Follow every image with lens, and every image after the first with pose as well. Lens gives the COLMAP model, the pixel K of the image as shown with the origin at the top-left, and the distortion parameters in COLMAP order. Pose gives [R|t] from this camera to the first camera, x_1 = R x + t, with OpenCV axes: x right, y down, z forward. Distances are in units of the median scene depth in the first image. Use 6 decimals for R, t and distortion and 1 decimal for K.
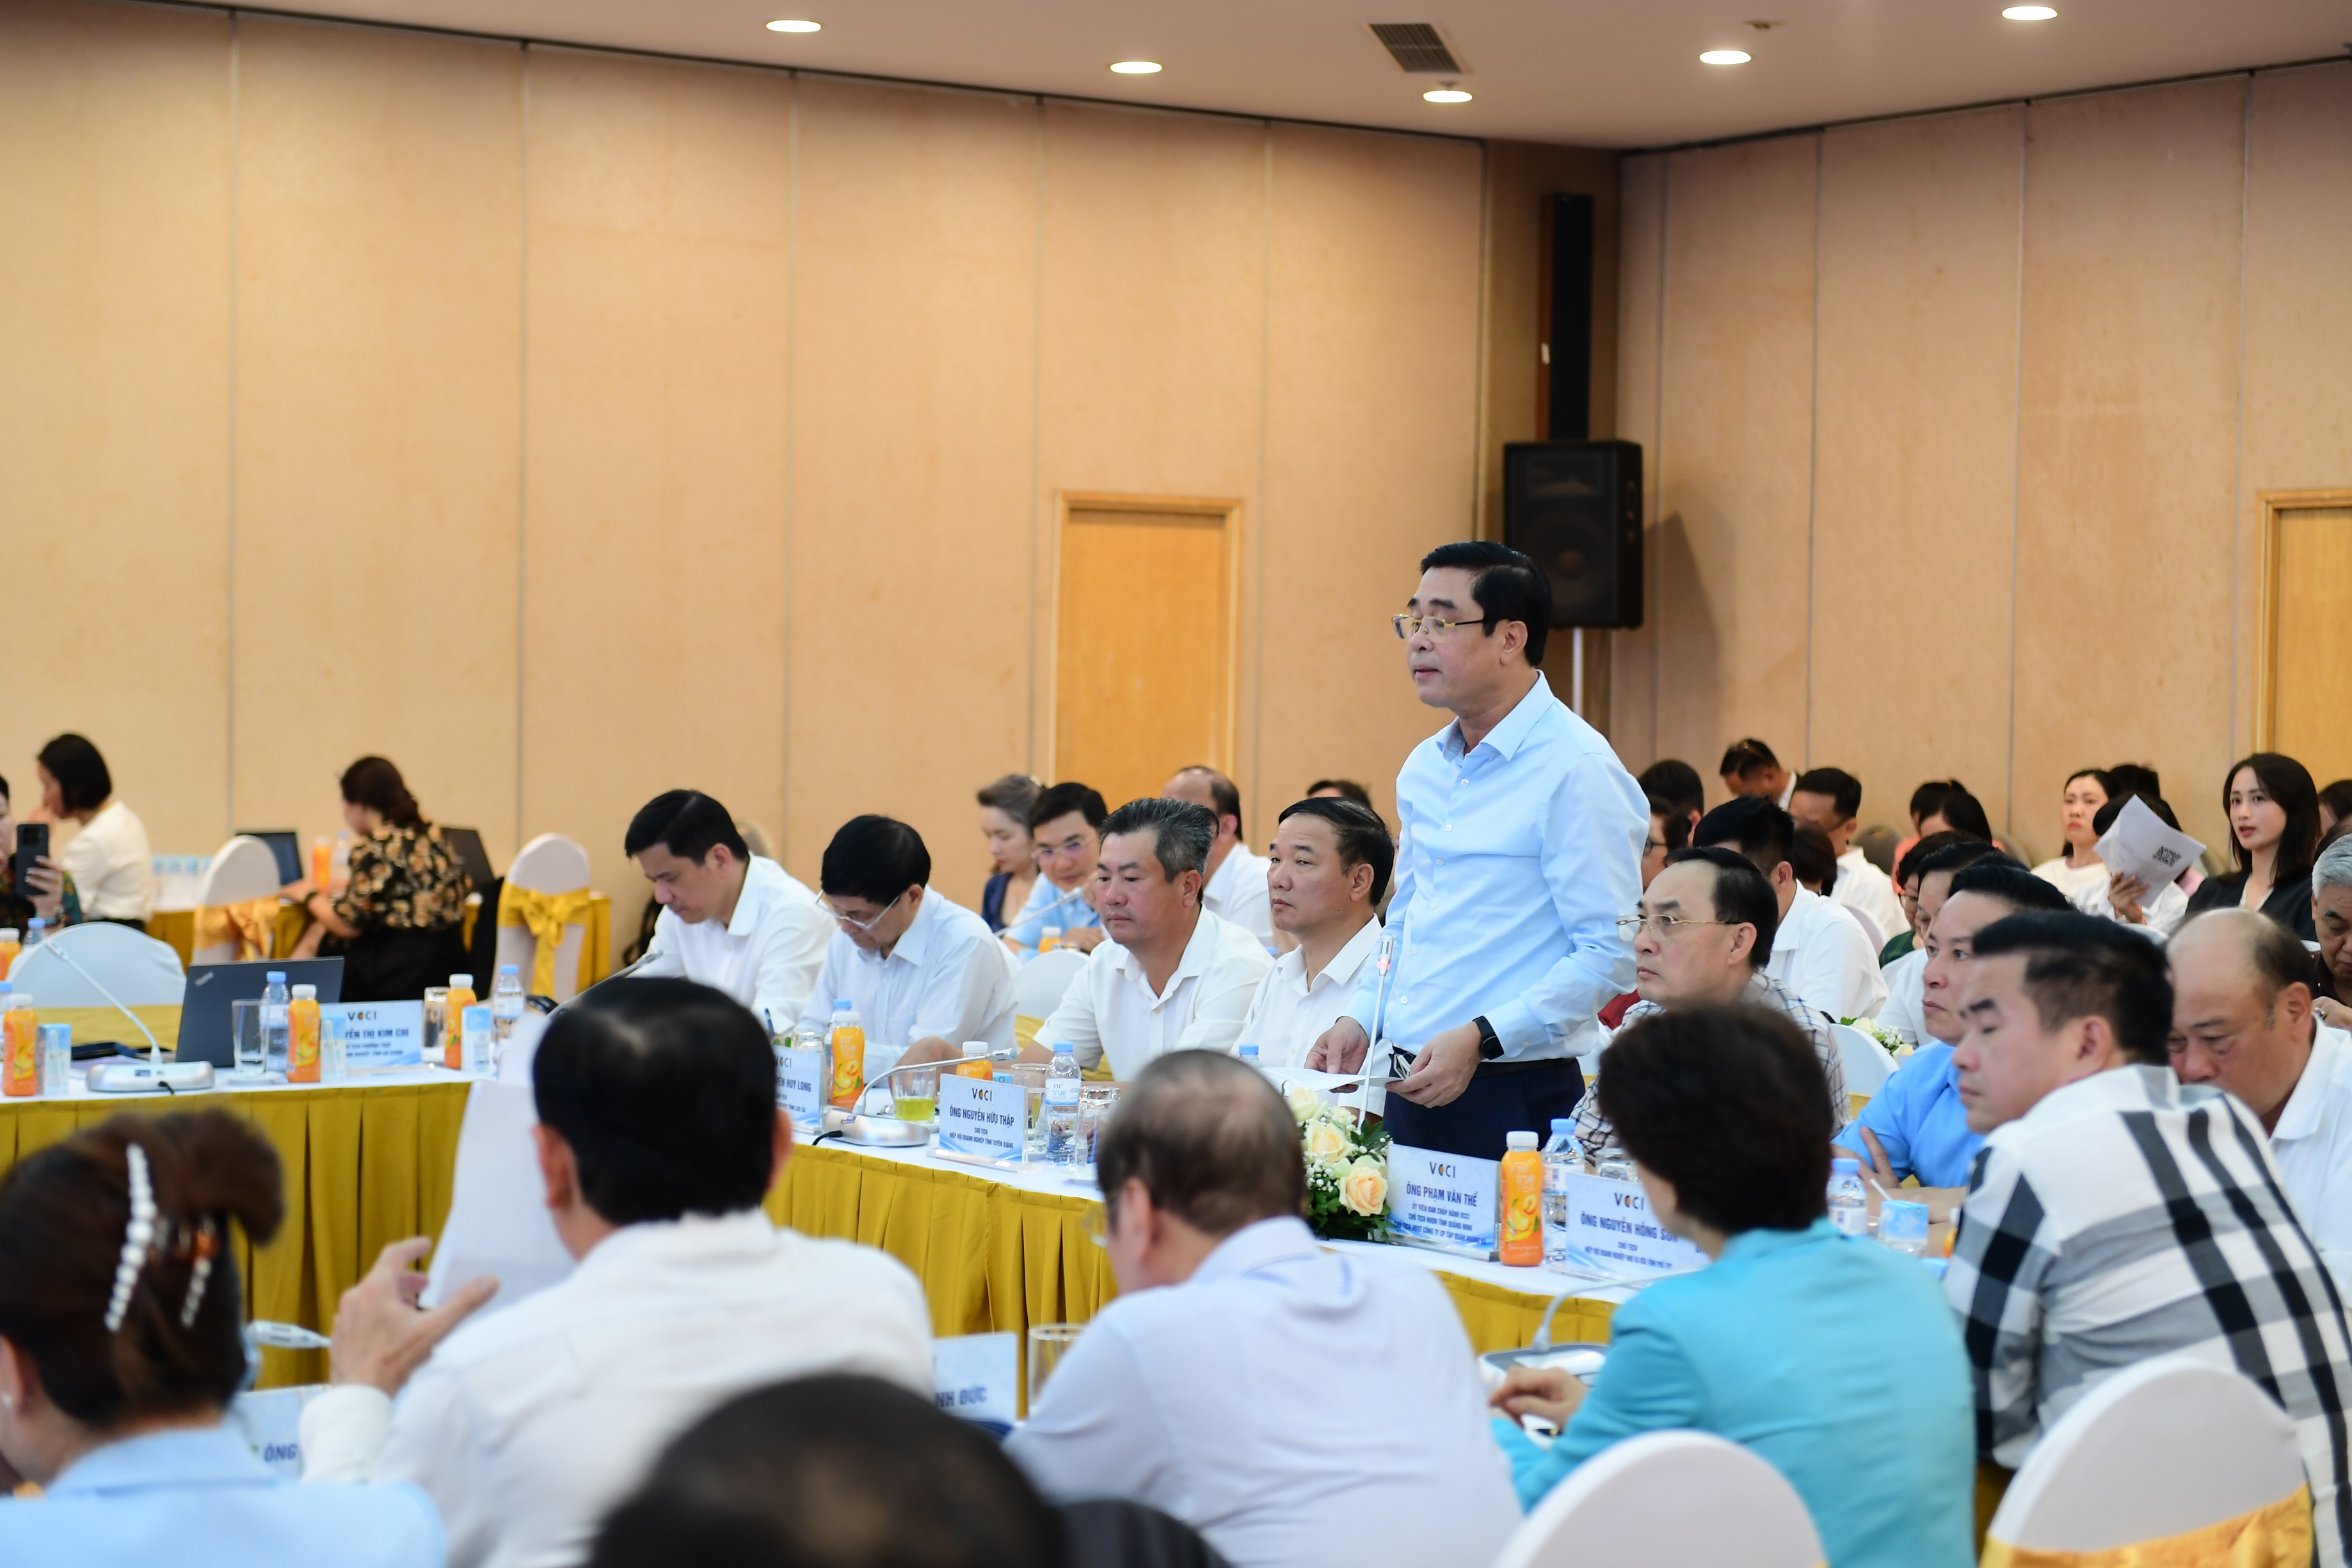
lens RADIAL K [[4287.1, 0, 1209.4], [0, 4287.1, 820.6], [0, 0, 1]] dist [0.101409, 0.000000]
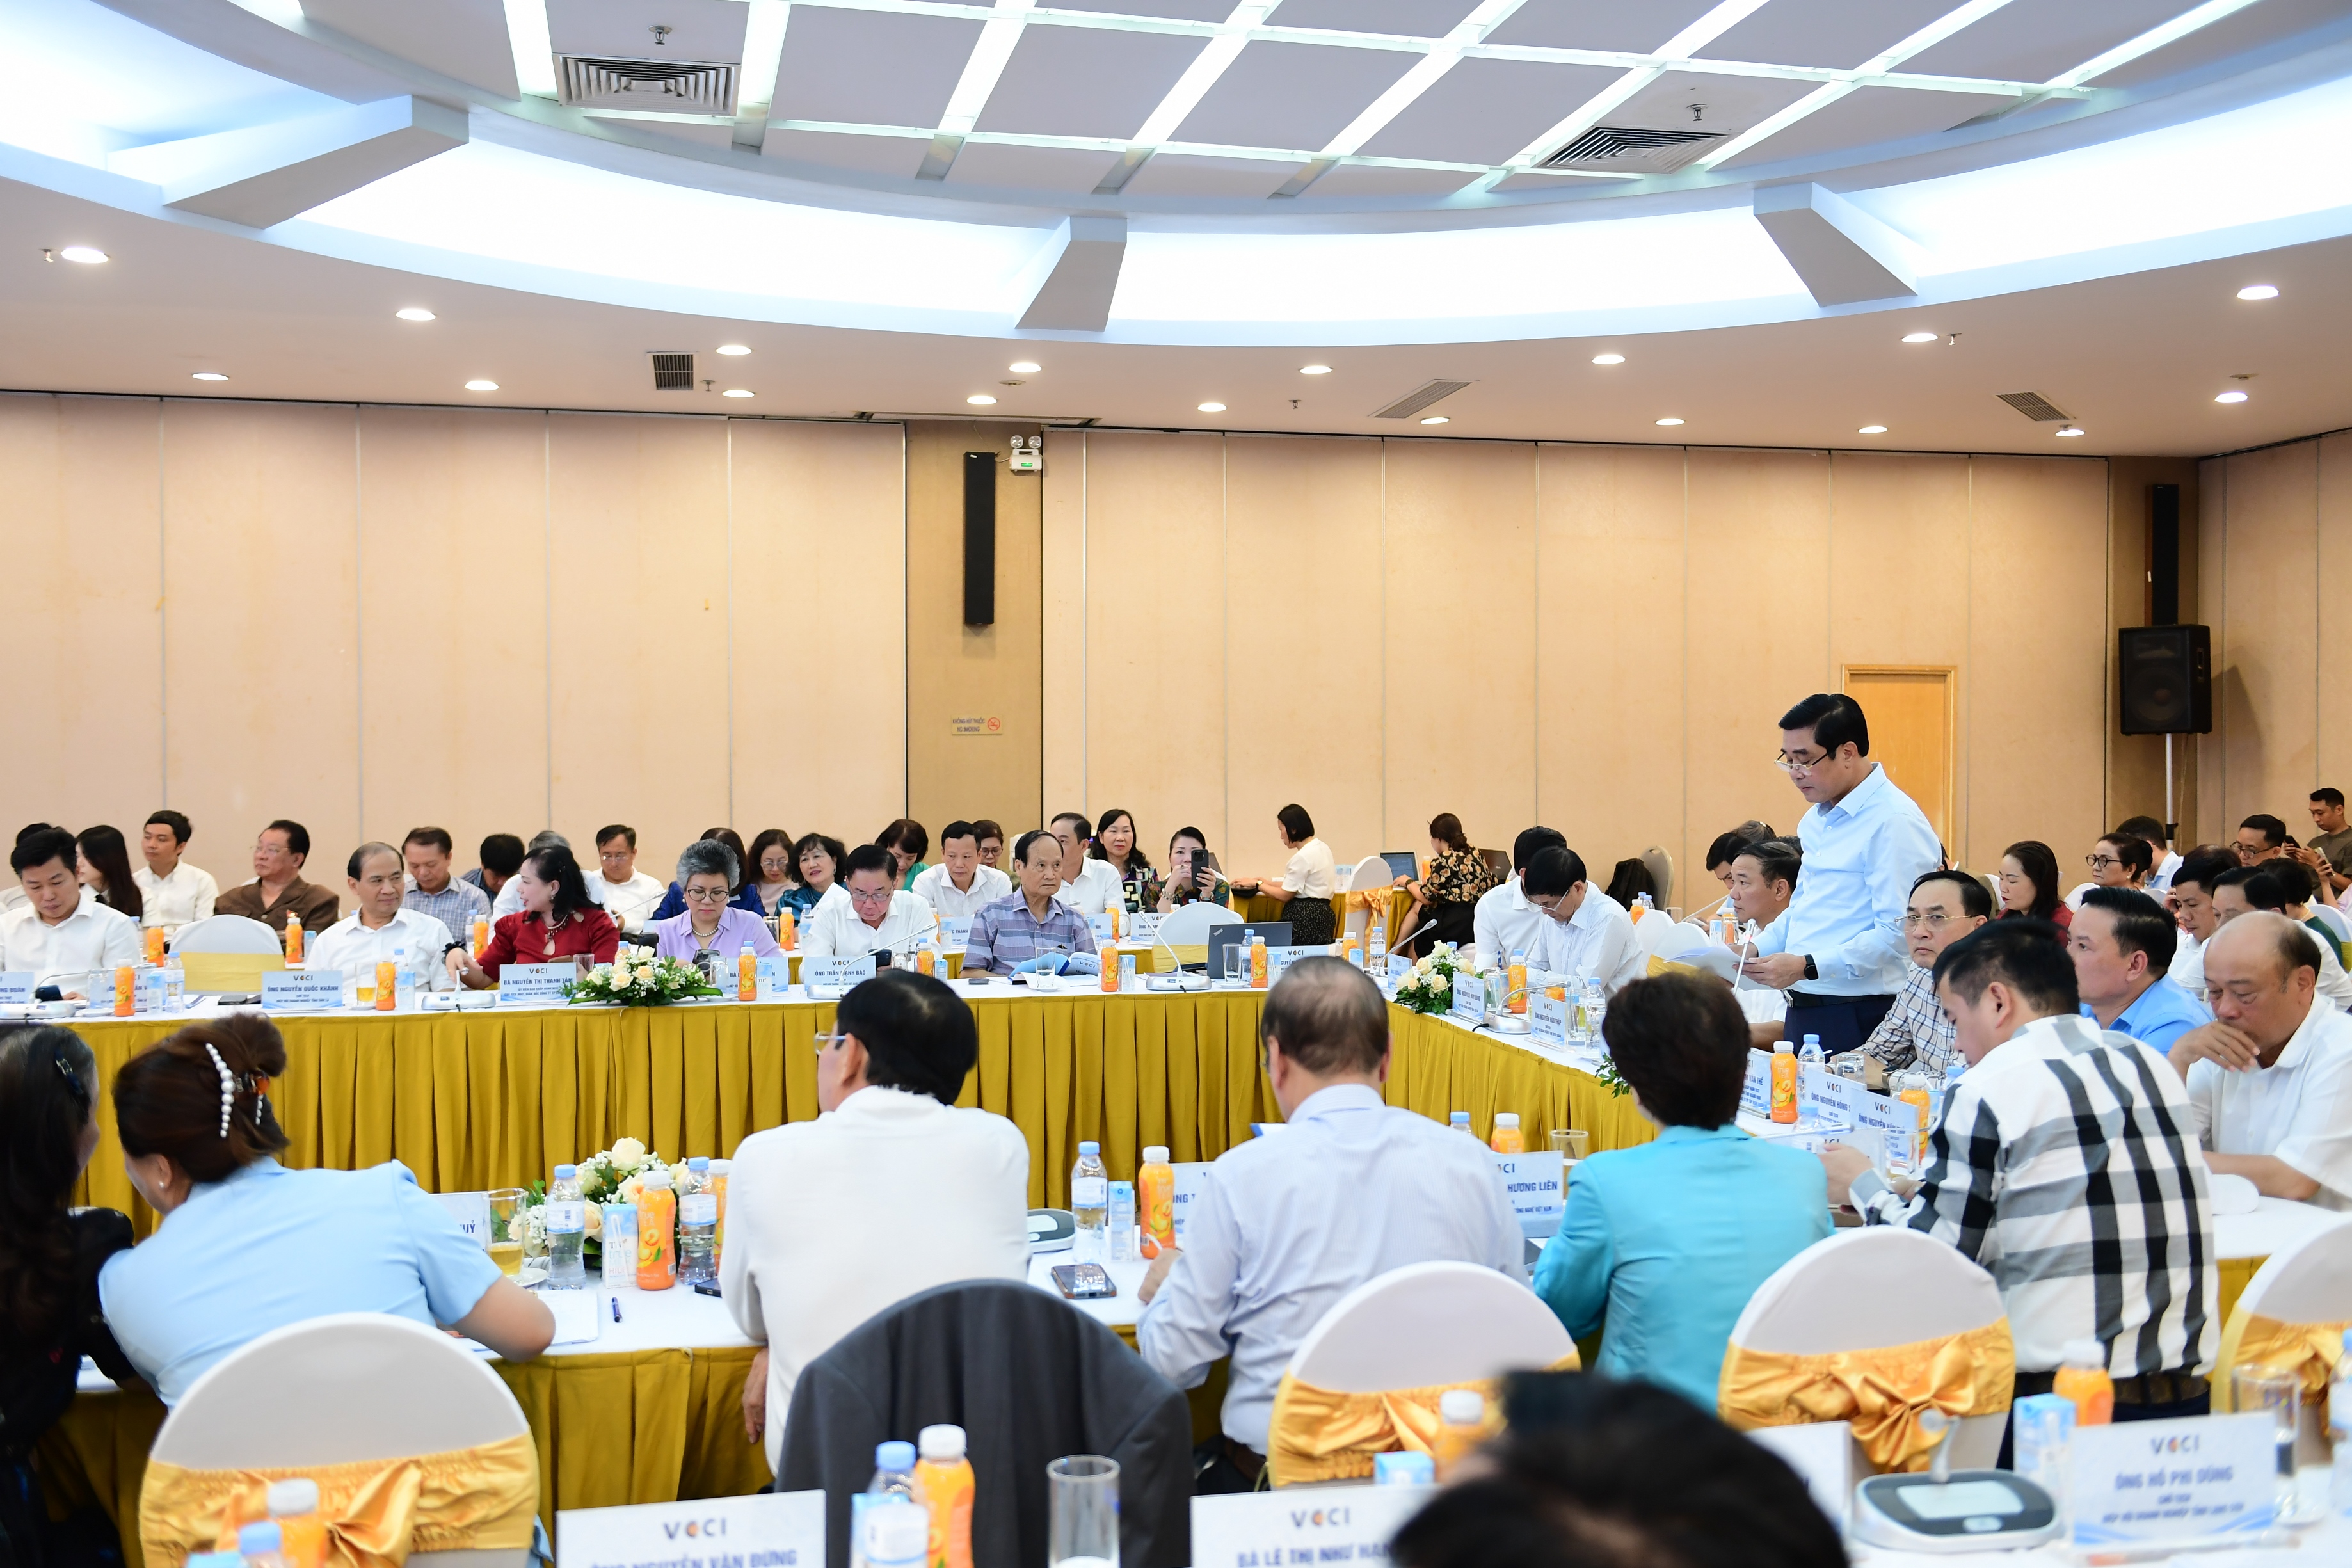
lens RADIAL K [[2153.2, 0, 1171.4], [0, 2153.2, 784.3], [0, 0, 1]] dist [-0.007402, 0.000000]
pose [[0.916401, -0.011926, -0.400084, 0.077847], [0.000948, 0.999618, -0.027624, -0.001449], [0.400260, 0.024935, 0.916062, 0.060618]]
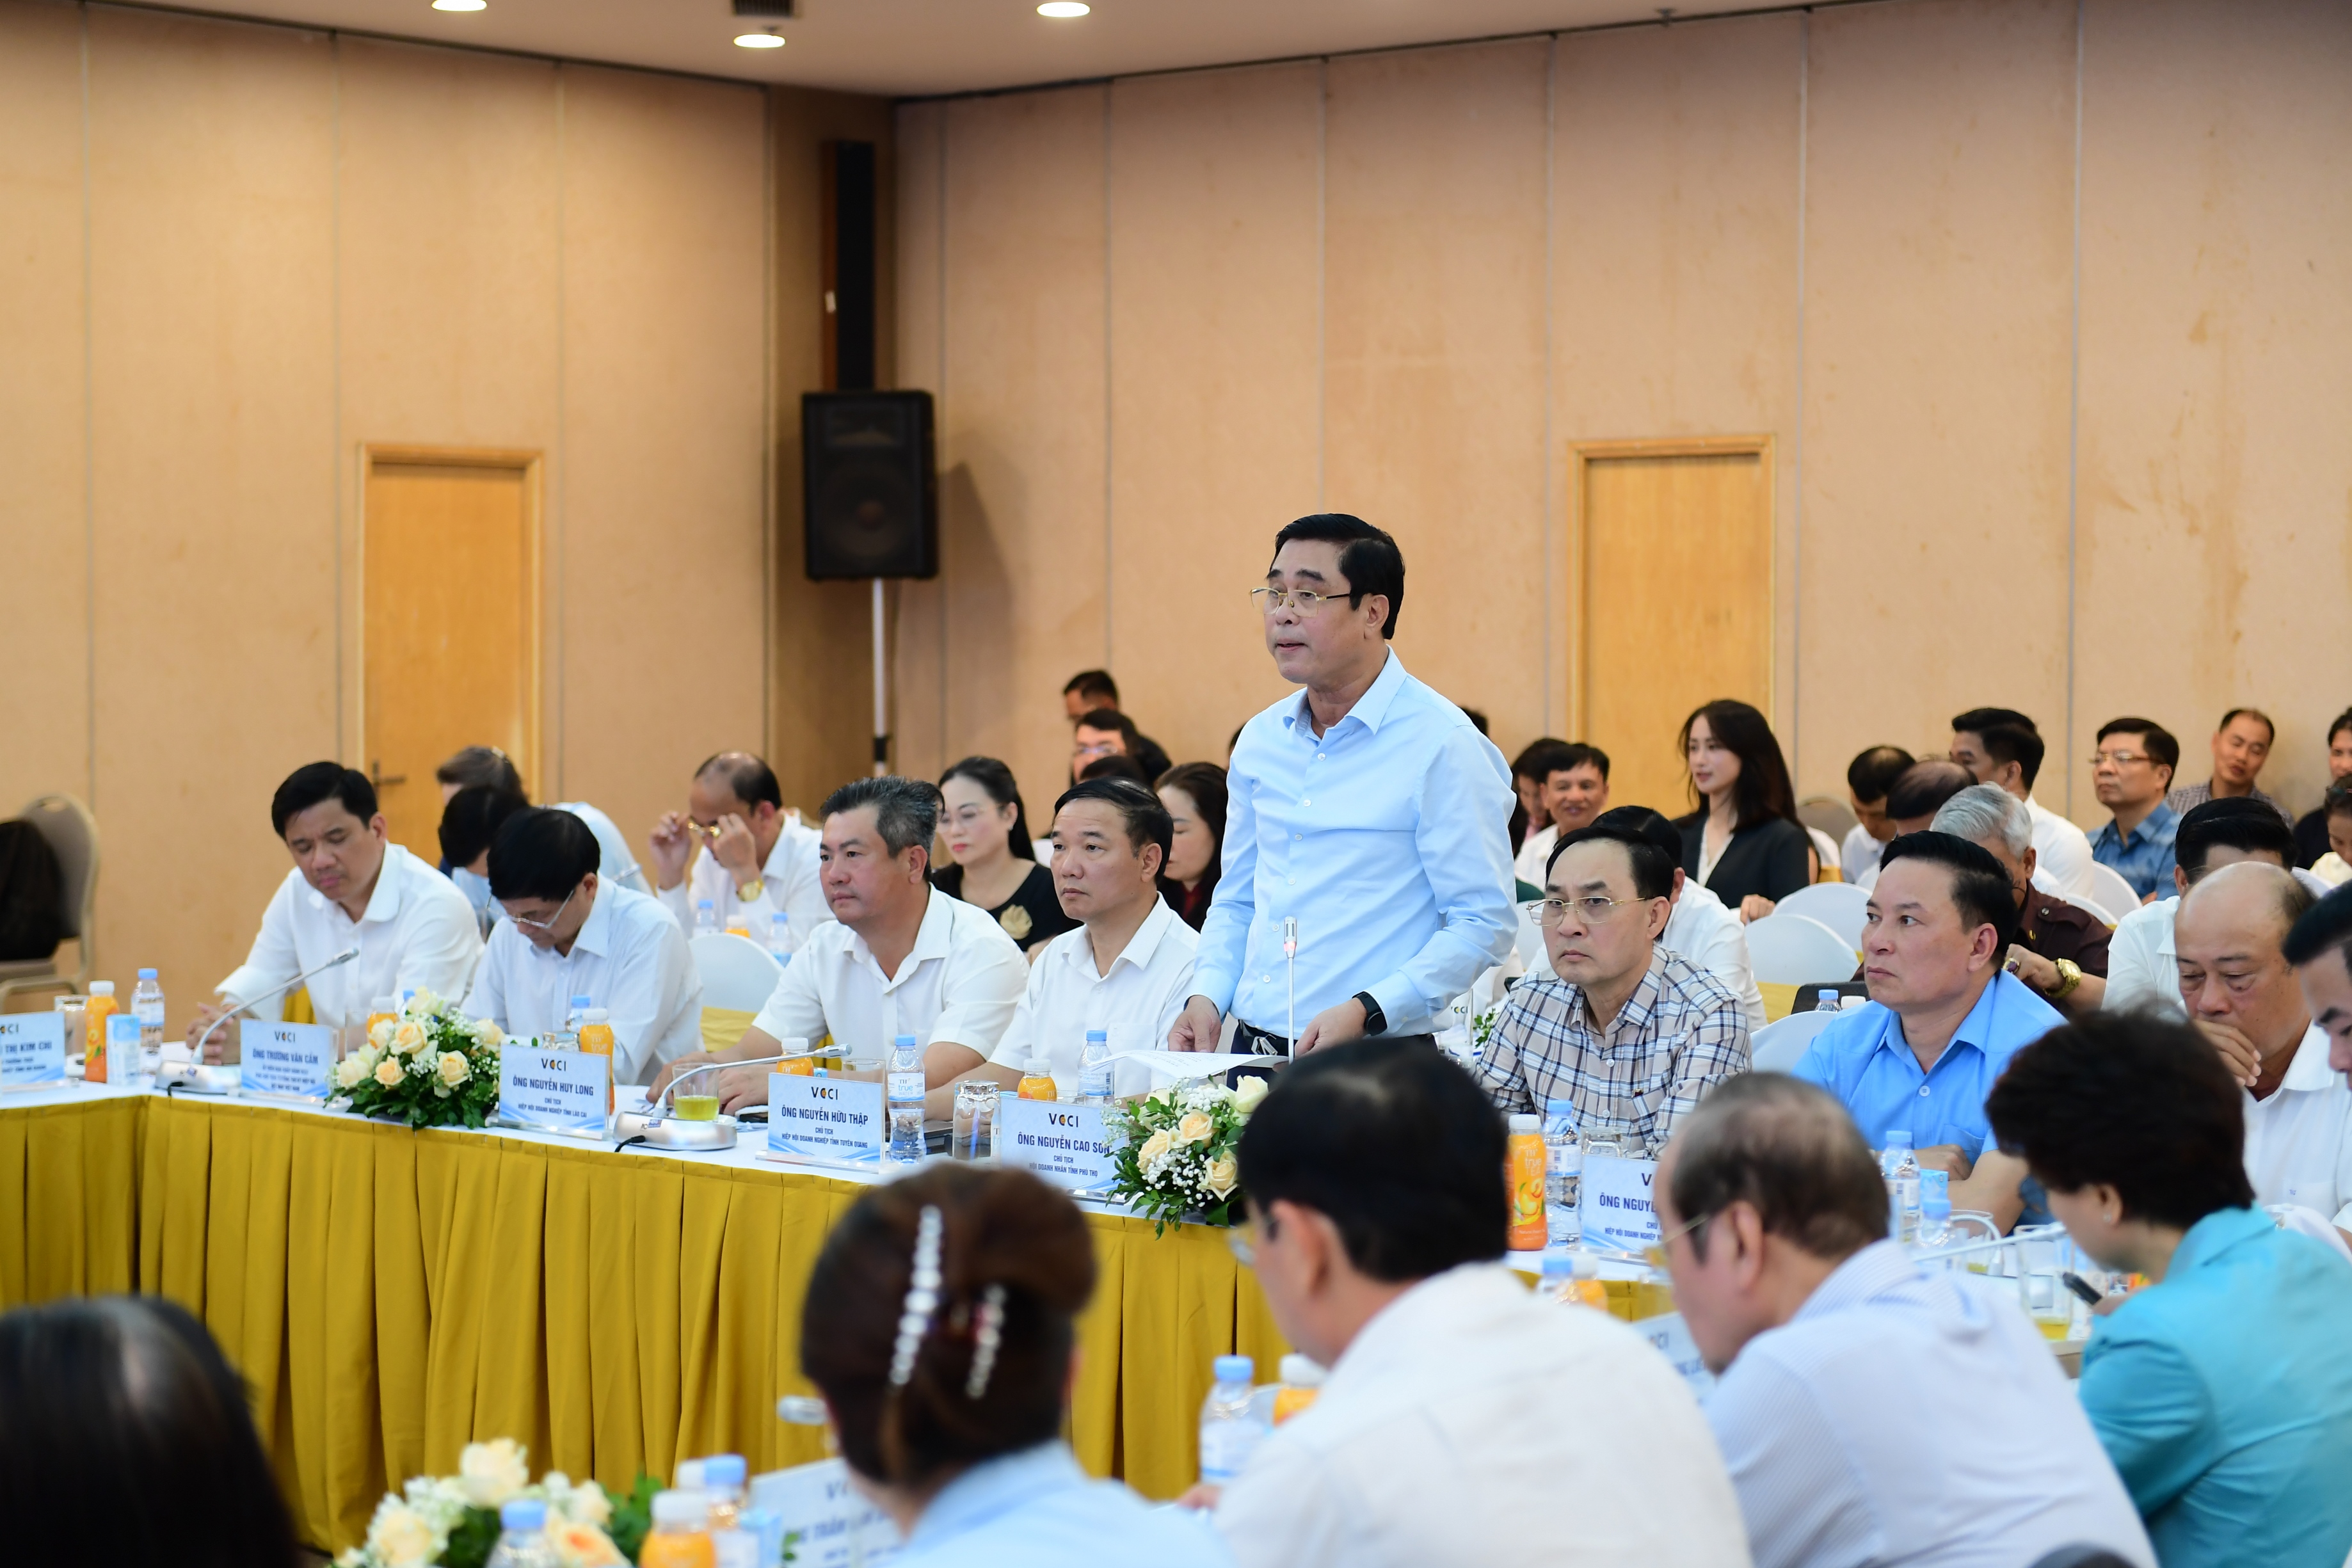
lens RADIAL K [[4287.1, 0, 1155.9], [0, 4287.1, 762.3], [0, 0, 1]] dist [0.101409, 0.000000]
pose [[0.973733, -0.021827, 0.226645, -0.094012], [0.021605, 0.999761, 0.003460, -0.005580], [-0.226666, 0.001528, 0.973971, 0.023732]]
